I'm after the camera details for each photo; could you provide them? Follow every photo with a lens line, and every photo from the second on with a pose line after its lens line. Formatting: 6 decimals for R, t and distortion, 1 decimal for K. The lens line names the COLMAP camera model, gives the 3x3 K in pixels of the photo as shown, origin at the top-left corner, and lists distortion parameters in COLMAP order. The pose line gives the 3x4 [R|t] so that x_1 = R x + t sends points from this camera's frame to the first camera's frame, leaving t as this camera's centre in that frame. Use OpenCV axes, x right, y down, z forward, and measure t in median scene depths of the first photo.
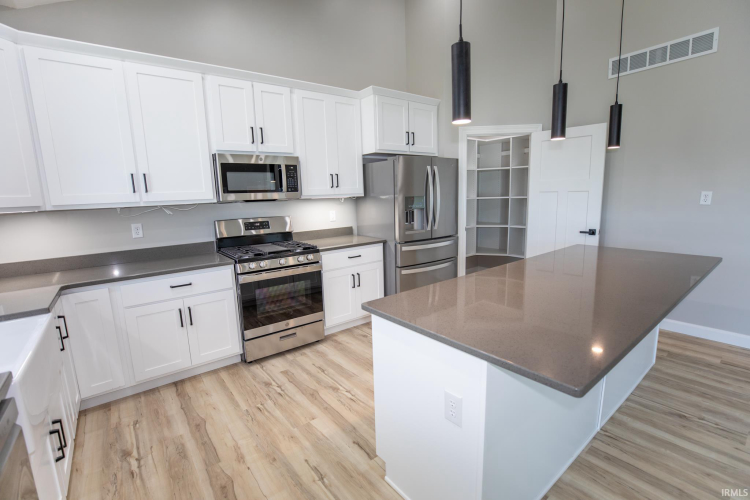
lens RADIAL K [[342.2, 0, 371.2], [0, 342.2, 250.6], [0, 0, 1]] dist [-0.025696, 0.000030]
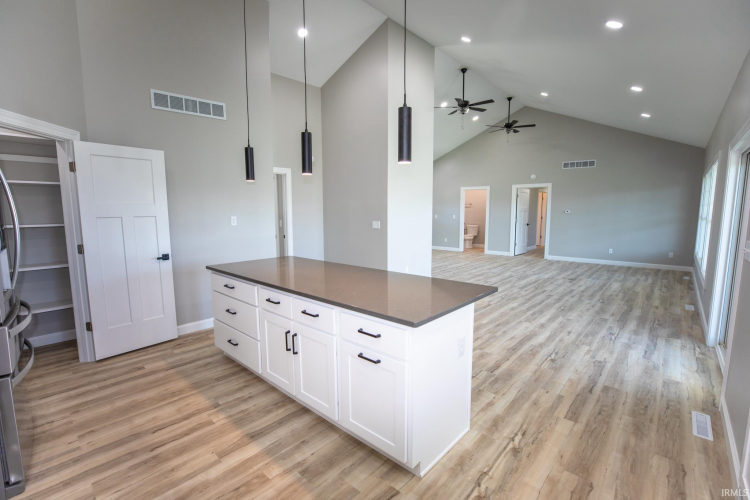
lens RADIAL K [[342.2, 0, 374.7], [0, 342.2, 251.6], [0, 0, 1]] dist [-0.025696, 0.000030]
pose [[-0.182711, -0.082071, 0.979735, -0.937218], [0.170979, 0.978673, 0.113868, -0.169609], [-0.968185, 0.188320, -0.164782, 1.208705]]
